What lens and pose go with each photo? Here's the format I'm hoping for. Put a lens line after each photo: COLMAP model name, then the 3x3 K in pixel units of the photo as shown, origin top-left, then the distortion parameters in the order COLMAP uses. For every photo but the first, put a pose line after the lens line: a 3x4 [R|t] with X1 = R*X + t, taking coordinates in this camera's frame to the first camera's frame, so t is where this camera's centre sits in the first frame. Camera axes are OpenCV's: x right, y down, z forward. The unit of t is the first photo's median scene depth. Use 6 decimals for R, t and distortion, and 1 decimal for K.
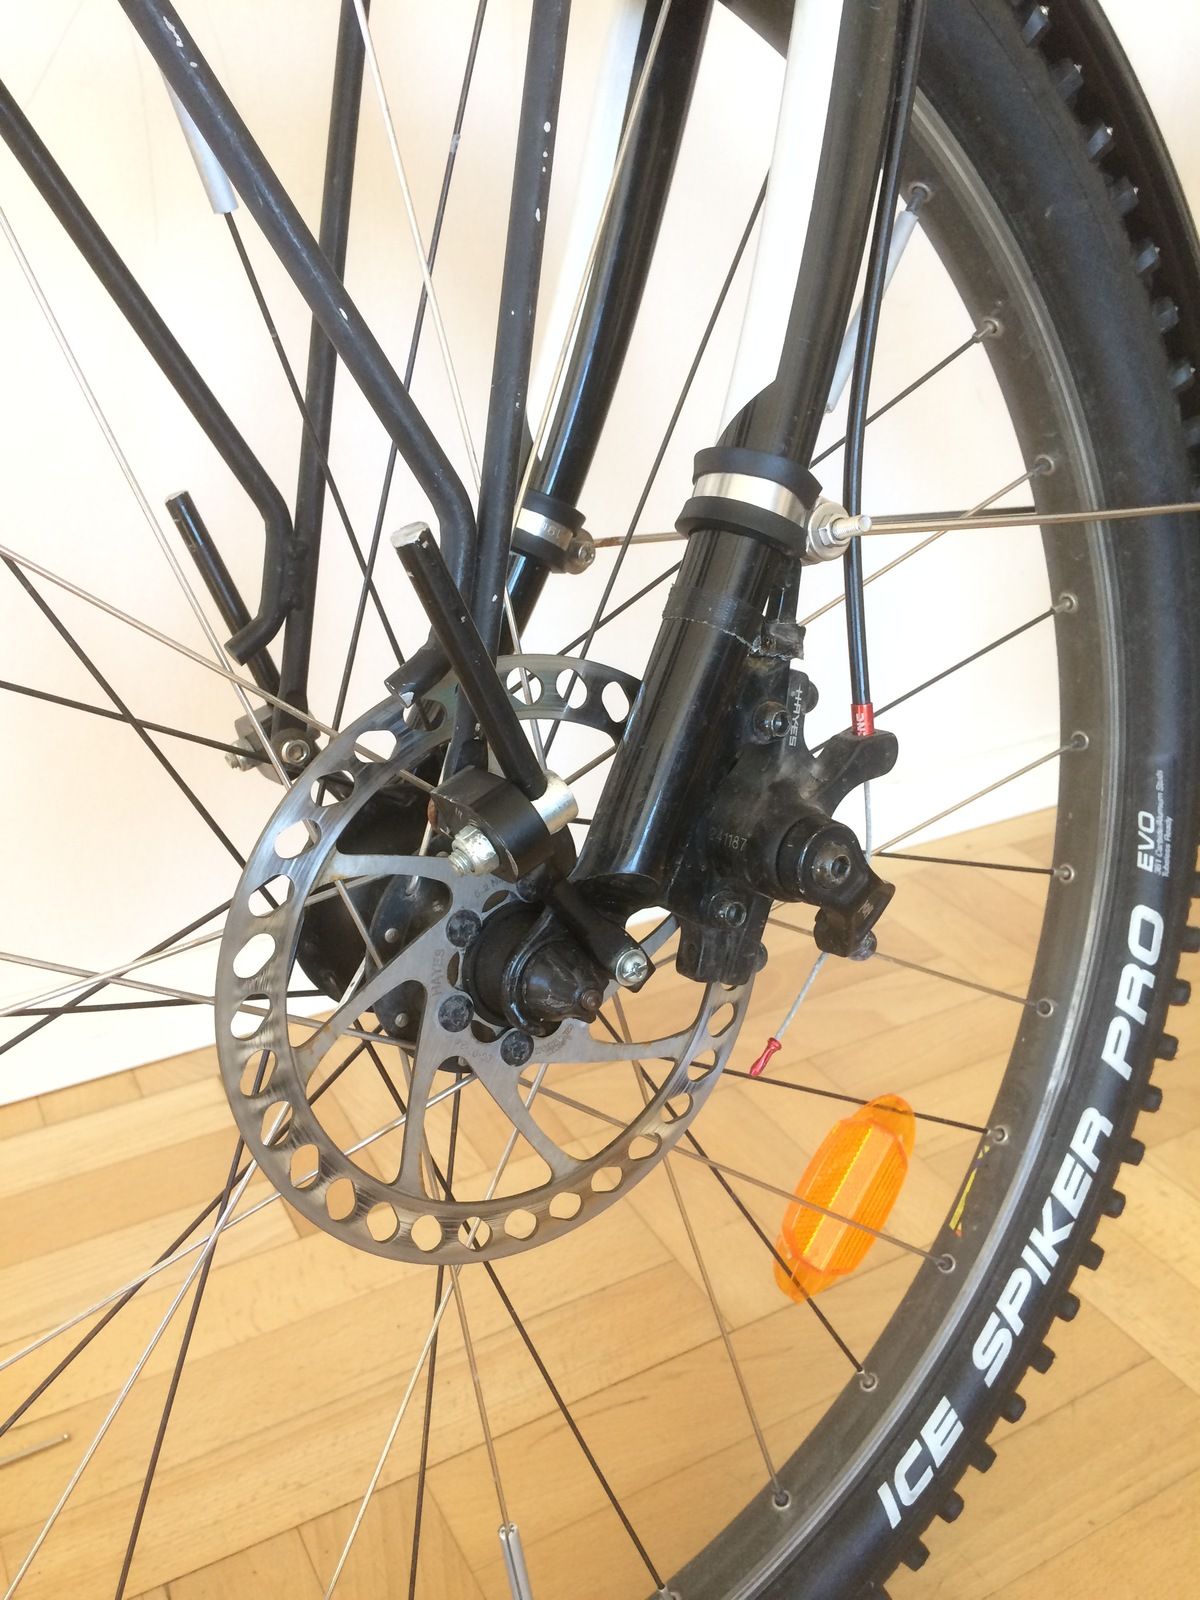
lens RADIAL K [[1397.8, 0, 600.0], [0, 1397.8, 800.0], [0, 0, 1]] dist [0.154518, -0.253198]
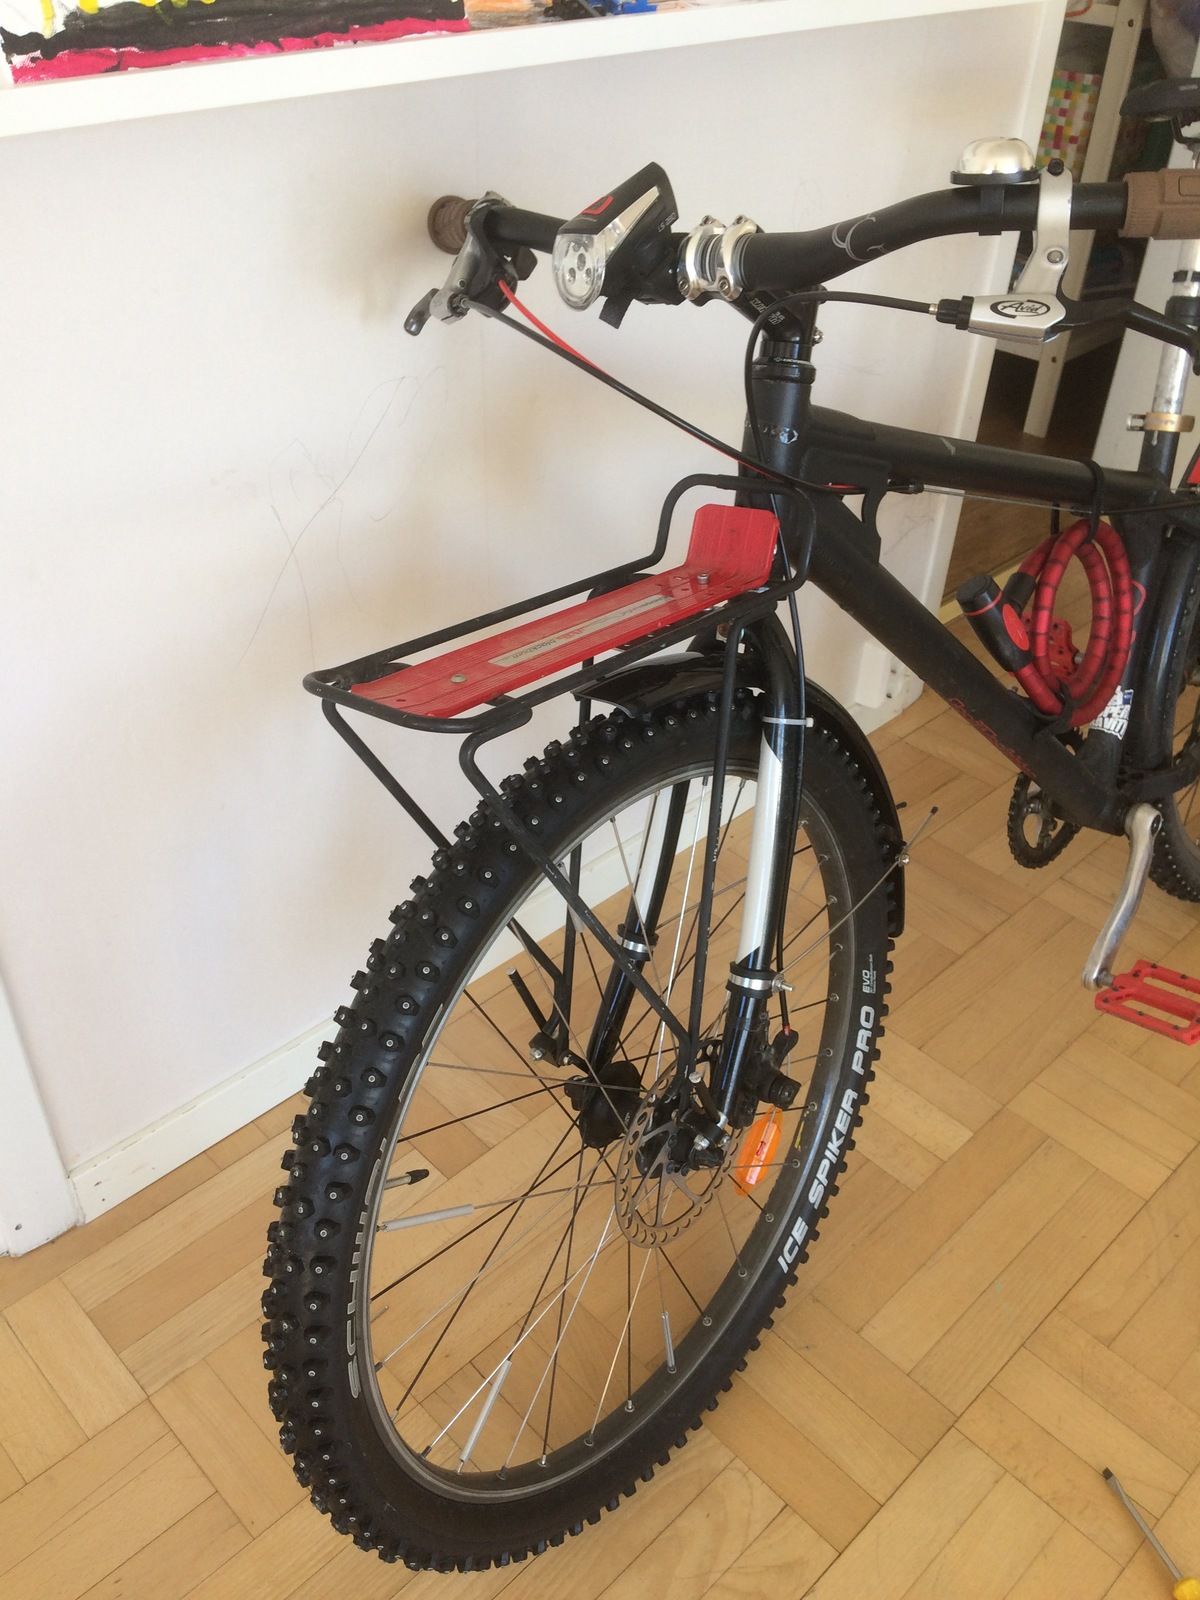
lens RADIAL K [[1397.8, 0, 600.0], [0, 1397.8, 800.0], [0, 0, 1]] dist [0.154518, -0.253198]
pose [[0.964502, -0.137174, 0.225655, -0.515704], [0.084805, 0.970134, 0.227262, -0.819064], [-0.250090, -0.200058, 0.947329, -1.016598]]
